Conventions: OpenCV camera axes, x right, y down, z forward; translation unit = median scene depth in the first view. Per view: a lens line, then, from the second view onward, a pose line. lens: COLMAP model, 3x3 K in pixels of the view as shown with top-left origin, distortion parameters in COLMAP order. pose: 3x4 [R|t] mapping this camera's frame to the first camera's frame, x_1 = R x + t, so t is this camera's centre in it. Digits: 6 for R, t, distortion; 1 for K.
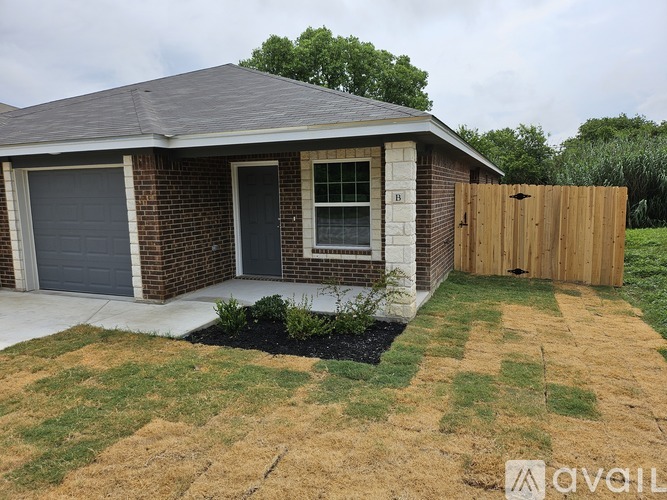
lens RADIAL K [[476.9, 0, 334.9], [0, 476.9, 249.7], [0, 0, 1]] dist [0.003335, -0.006087]
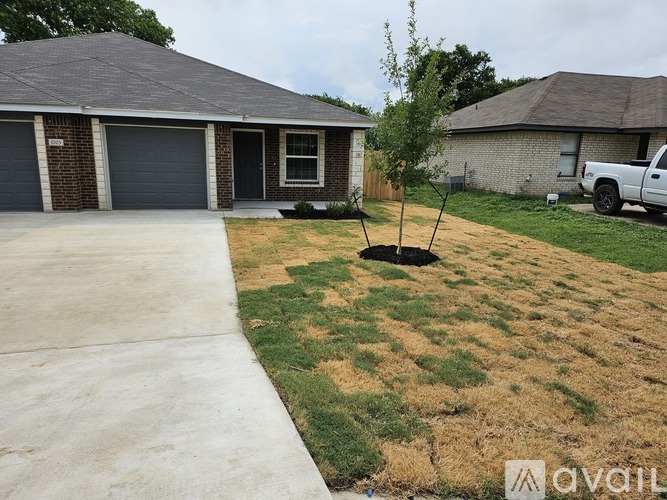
lens RADIAL K [[476.9, 0, 333.8], [0, 476.9, 249.7], [0, 0, 1]] dist [0.003335, -0.006087]
pose [[0.819246, -0.076103, 0.568370, -0.933025], [0.023084, 0.994728, 0.099918, 0.078147], [-0.572977, -0.068738, 0.816684, -0.583682]]
